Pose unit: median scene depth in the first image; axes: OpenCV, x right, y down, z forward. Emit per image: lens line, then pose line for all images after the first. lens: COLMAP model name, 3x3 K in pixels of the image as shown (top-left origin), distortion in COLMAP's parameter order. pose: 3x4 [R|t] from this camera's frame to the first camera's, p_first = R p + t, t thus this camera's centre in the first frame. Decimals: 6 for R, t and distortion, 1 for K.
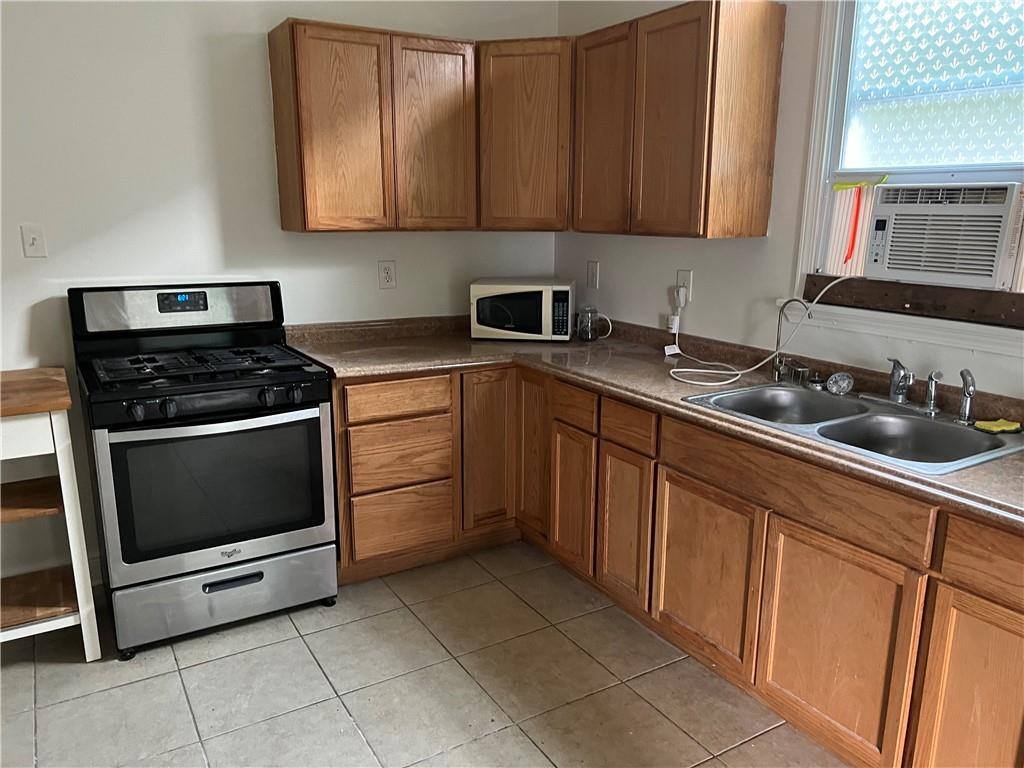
lens RADIAL K [[768.3, 0, 511.1], [0, 768.3, 391.2], [0, 0, 1]] dist [0.065253, -0.086132]
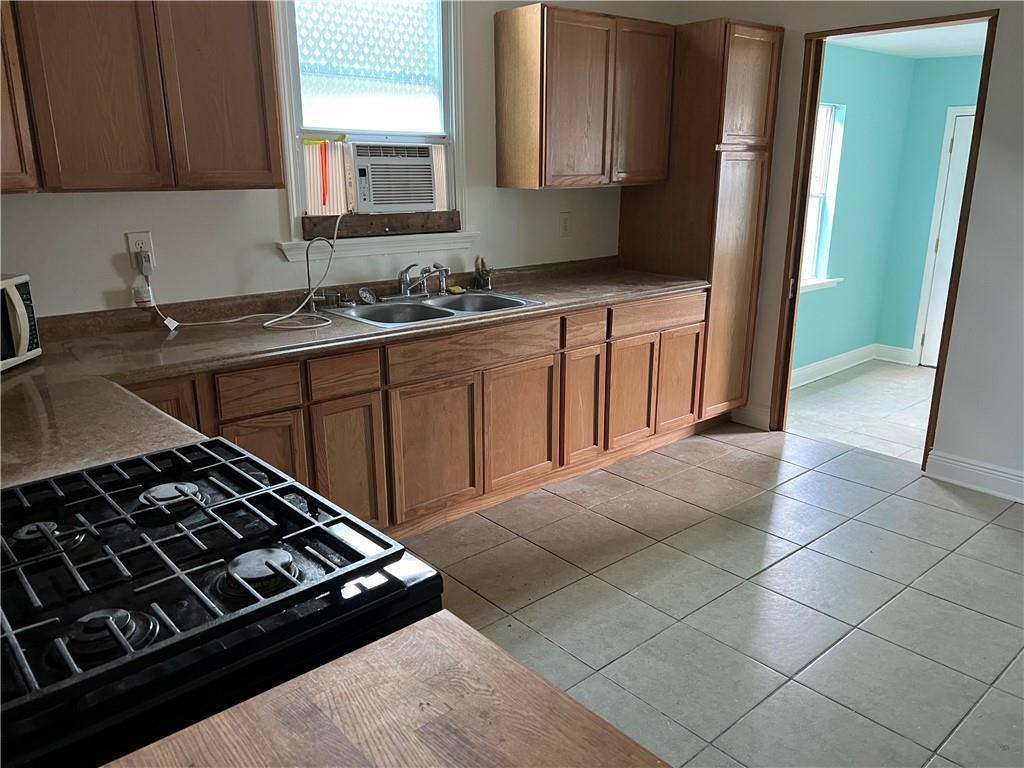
lens RADIAL K [[768.3, 0, 510.1], [0, 768.3, 380.8], [0, 0, 1]] dist [0.065253, -0.086132]
pose [[-0.171052, -0.264195, 0.949180, -0.926998], [0.233819, 0.924971, 0.299594, -0.218967], [-0.957115, 0.273183, -0.096444, 0.970214]]
